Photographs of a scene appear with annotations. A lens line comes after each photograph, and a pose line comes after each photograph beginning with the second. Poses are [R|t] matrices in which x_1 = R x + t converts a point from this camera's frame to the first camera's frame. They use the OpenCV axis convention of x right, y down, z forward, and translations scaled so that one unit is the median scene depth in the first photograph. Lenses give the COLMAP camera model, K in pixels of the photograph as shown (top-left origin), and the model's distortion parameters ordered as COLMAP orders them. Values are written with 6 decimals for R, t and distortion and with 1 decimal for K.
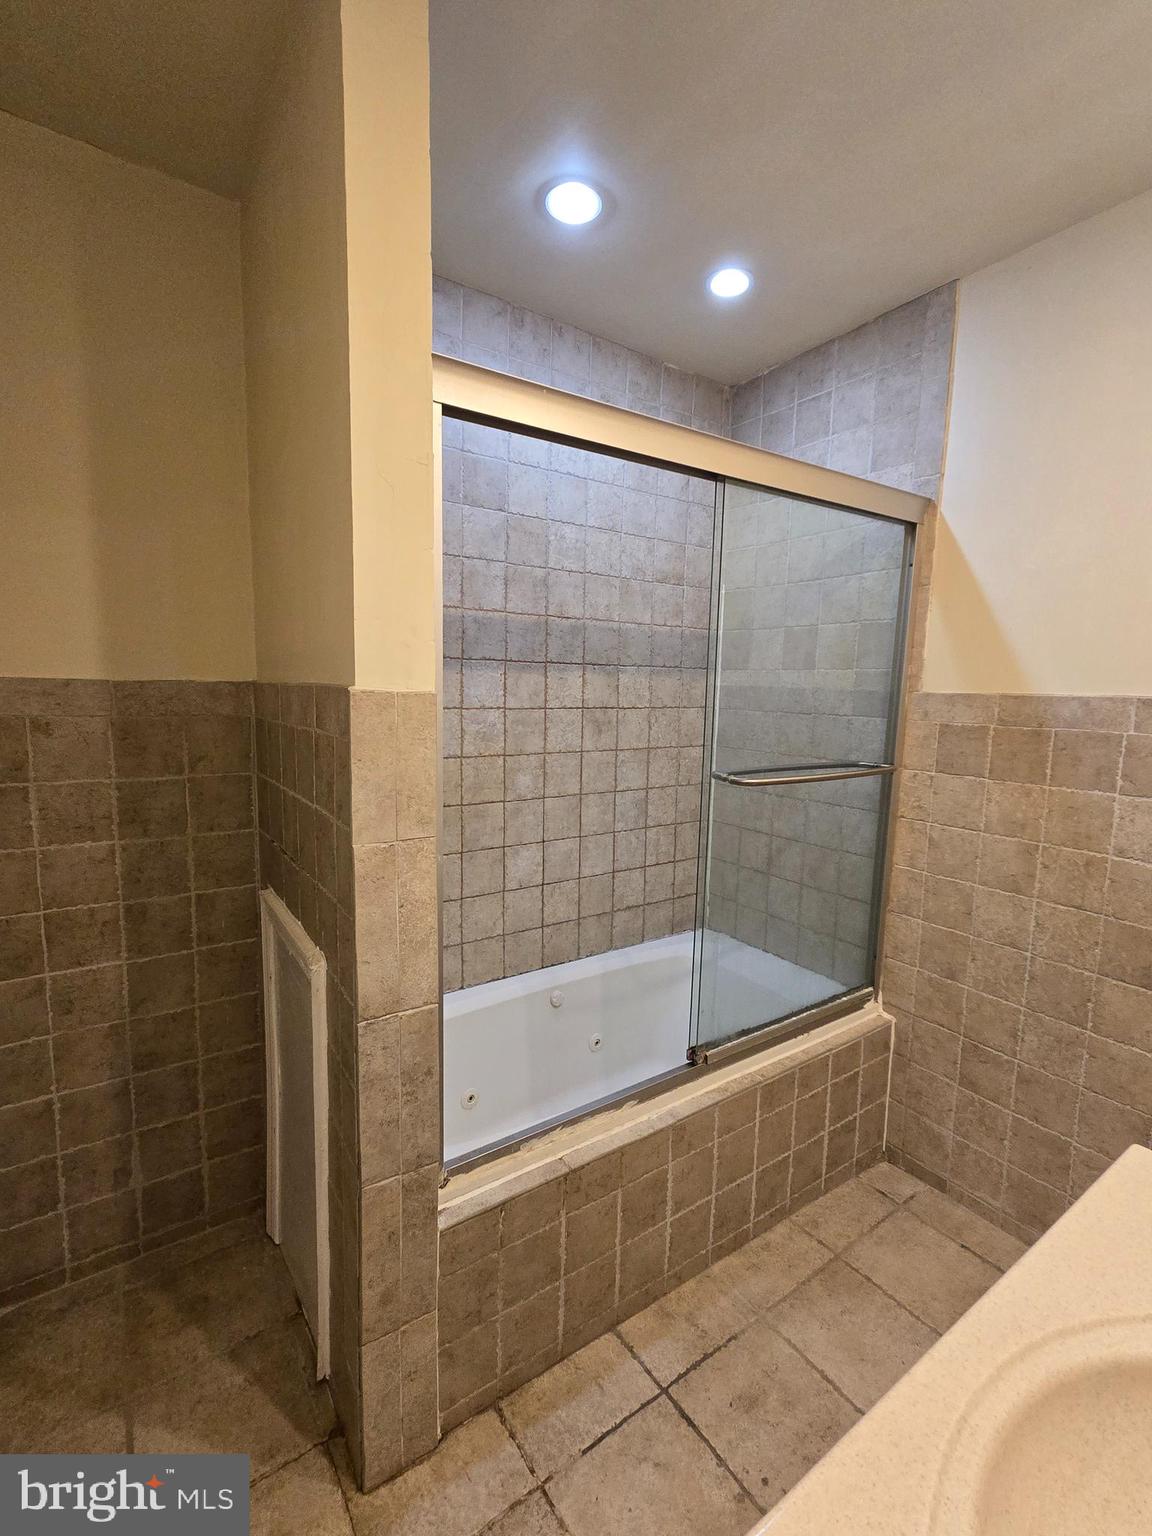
lens RADIAL K [[693.2, 0, 588.4], [0, 693.2, 774.5], [0, 0, 1]] dist [-0.000245, 0.000588]
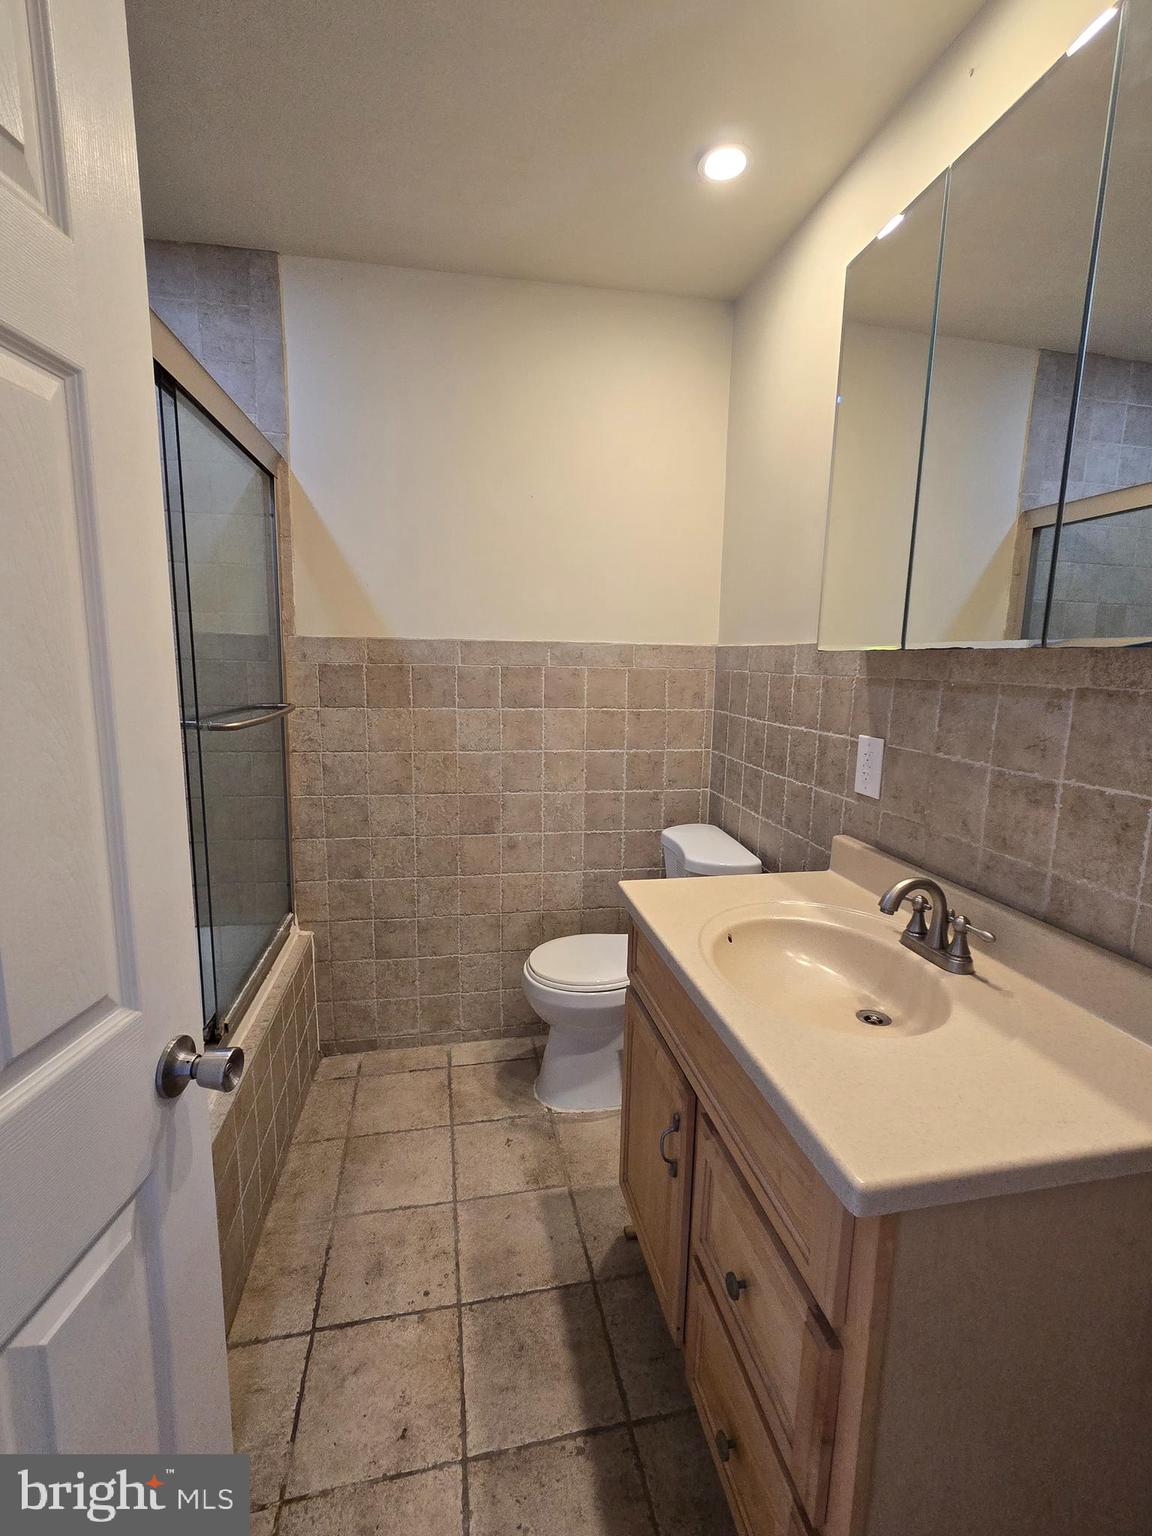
lens RADIAL K [[693.2, 0, 588.4], [0, 693.2, 774.5], [0, 0, 1]] dist [-0.000245, 0.000588]
pose [[0.395593, -0.164968, 0.903489, -0.394573], [0.108422, 0.985245, 0.132424, 0.002919], [-0.912004, 0.045572, 0.407642, 0.147380]]
